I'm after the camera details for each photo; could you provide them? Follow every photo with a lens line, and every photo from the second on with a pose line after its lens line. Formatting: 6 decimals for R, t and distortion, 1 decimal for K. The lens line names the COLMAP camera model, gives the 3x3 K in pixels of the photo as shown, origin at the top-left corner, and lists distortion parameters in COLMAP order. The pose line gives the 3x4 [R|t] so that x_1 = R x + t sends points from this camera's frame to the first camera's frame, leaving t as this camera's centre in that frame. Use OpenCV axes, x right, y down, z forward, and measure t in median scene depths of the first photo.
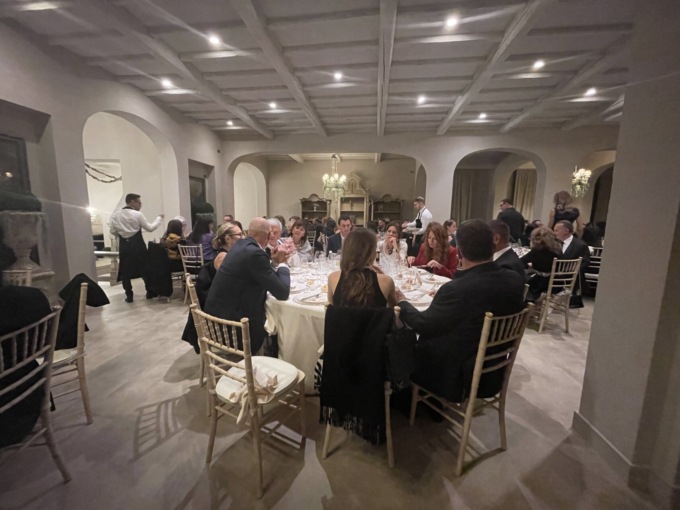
lens RADIAL K [[273.4, 0, 342.3], [0, 273.4, 257.3], [0, 0, 1]] dist [-0.004853, 0.000628]
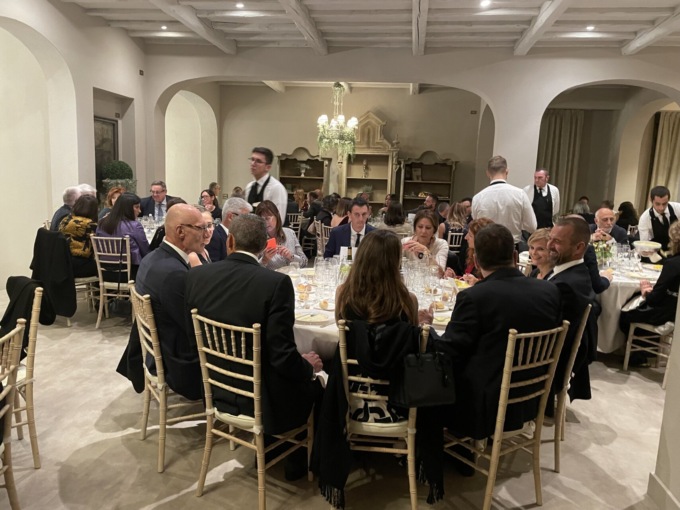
lens RADIAL K [[515.3, 0, 342.5], [0, 515.3, 256.3], [0, 0, 1]] dist [0.067629, -0.072521]
pose [[0.999667, 0.024159, -0.009078, -0.003199], [-0.024168, 0.999708, -0.000894, -0.005758], [0.009054, 0.001114, 0.999958, -0.140671]]
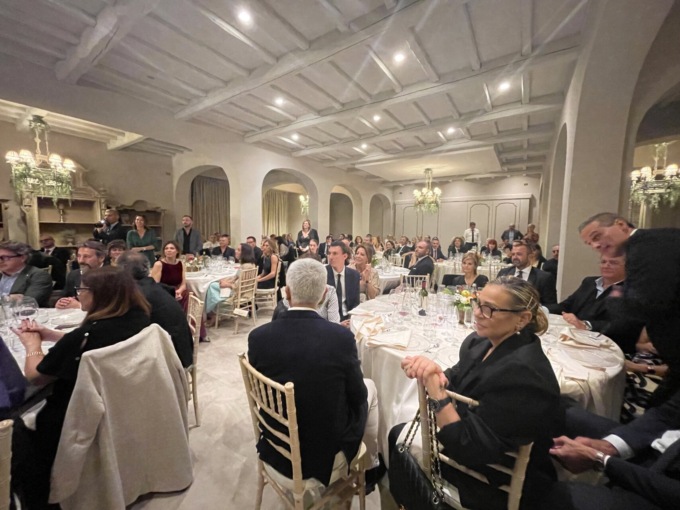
lens RADIAL K [[273.4, 0, 338.2], [0, 273.4, 250.7], [0, 0, 1]] dist [-0.004853, 0.000628]
pose [[0.458560, -0.074552, 0.885531, -0.351944], [0.128819, 0.991526, 0.016768, -0.077843], [-0.879277, 0.106384, 0.464278, 0.393831]]
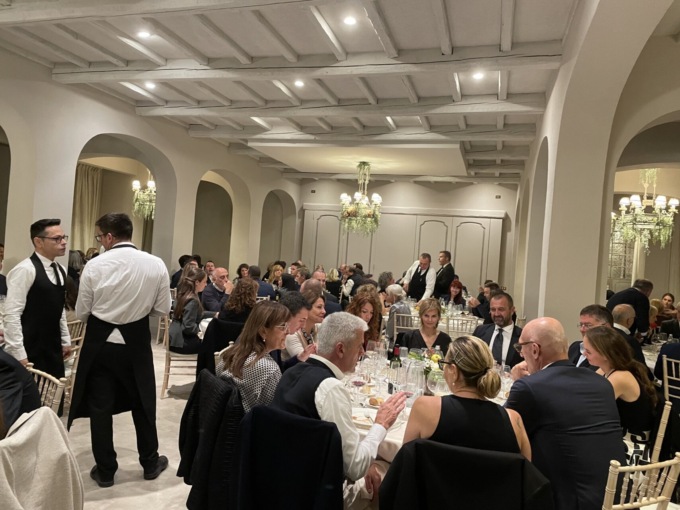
lens RADIAL K [[515.3, 0, 334.2], [0, 515.3, 254.1], [0, 0, 1]] dist [0.067629, -0.072521]
pose [[0.174295, -0.006532, 0.984672, -0.506161], [0.081431, 0.996648, -0.007802, -0.105643], [-0.981321, 0.081543, 0.174243, 0.419089]]
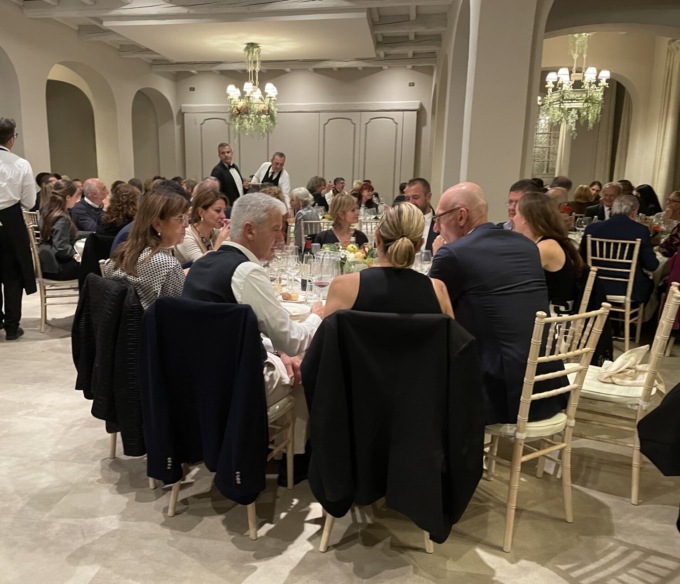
lens RADIAL K [[590.6, 0, 293.2], [0, 590.6, 294.6], [0, 0, 1]] dist [0.088937, -0.104567]
pose [[0.059979, -0.211938, 0.975441, -0.513360], [0.144094, 0.968803, 0.201635, -0.073266], [-0.987745, 0.128461, 0.088647, 0.428191]]
